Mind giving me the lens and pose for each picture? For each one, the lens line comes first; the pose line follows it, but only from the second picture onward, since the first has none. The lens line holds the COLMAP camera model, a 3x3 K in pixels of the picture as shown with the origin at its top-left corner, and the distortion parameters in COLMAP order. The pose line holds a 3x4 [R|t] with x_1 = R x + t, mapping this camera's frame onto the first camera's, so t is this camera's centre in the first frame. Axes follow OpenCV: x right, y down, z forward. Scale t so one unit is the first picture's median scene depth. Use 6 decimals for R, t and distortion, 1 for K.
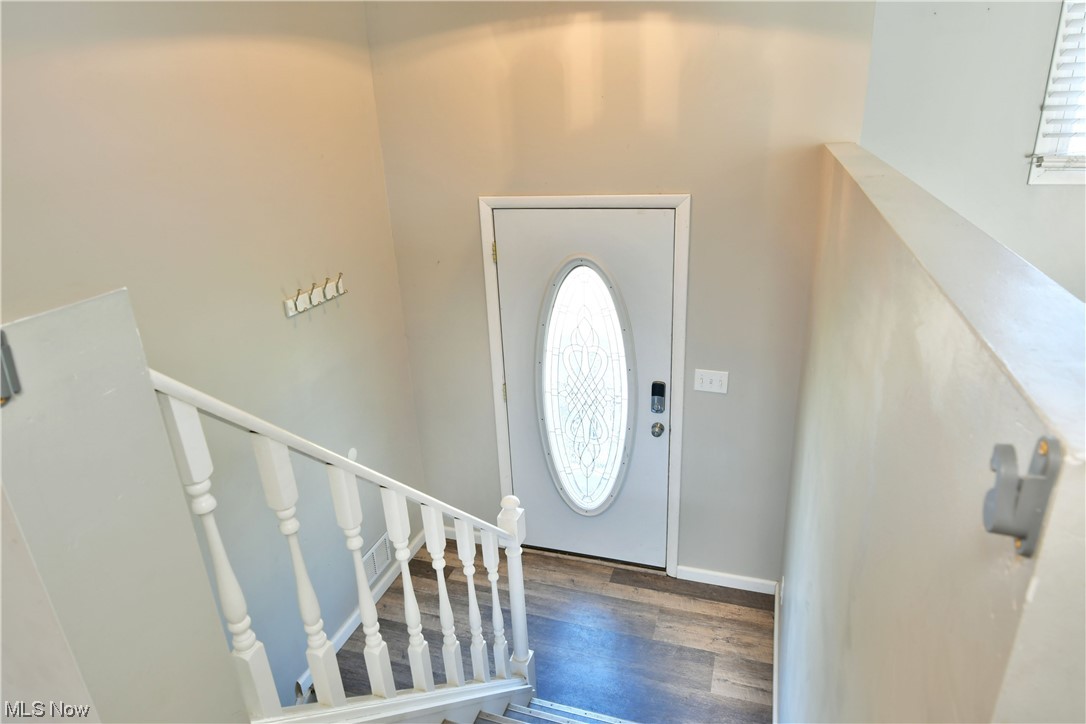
lens RADIAL K [[662.0, 0, 544.9], [0, 662.0, 367.9], [0, 0, 1]] dist [-0.008044, -0.001300]
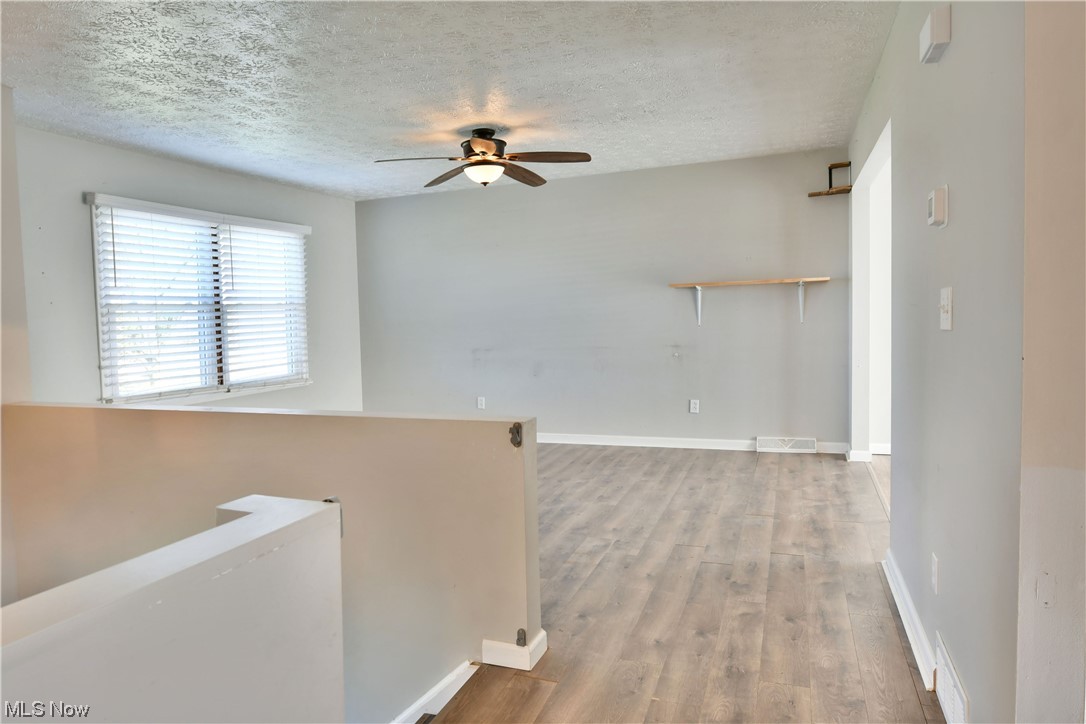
lens RADIAL K [[662.0, 0, 536.5], [0, 662.0, 350.1], [0, 0, 1]] dist [-0.018795, -0.000762]
pose [[0.043454, -0.013661, 0.998962, -0.634543], [0.394599, 0.918842, -0.004599, -0.046618], [-0.917825, 0.394389, 0.045318, 0.040239]]
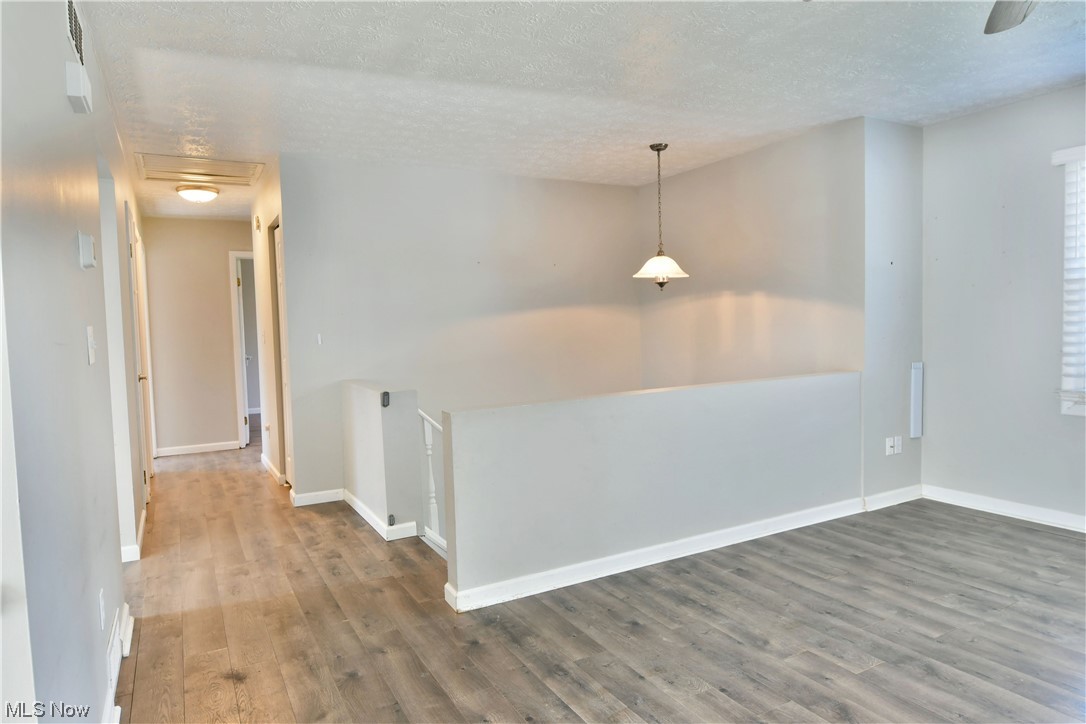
lens RADIAL K [[670.9, 0, 545.0], [0, 670.9, 359.3], [0, 0, 1]] dist [-0.019109, -0.000896]
pose [[0.738230, 0.058136, -0.672039, 0.866785], [-0.247829, 0.949978, -0.190059, 0.093047], [0.627373, 0.306858, 0.715710, -0.507417]]
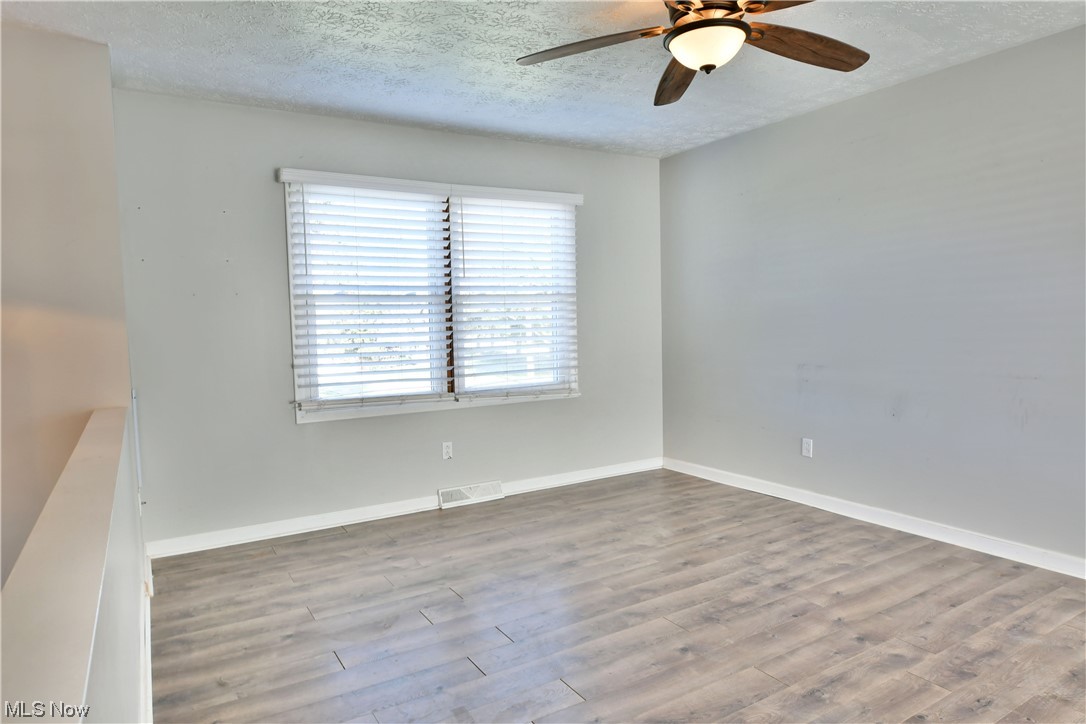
lens RADIAL K [[668.5, 0, 547.7], [0, 668.5, 362.2], [0, 0, 1]] dist [-0.015002, -0.001926]
pose [[0.643692, -0.021819, 0.764974, 0.078379], [0.271531, 0.941070, -0.201640, -0.004880], [-0.715494, 0.337508, 0.611683, -0.157495]]
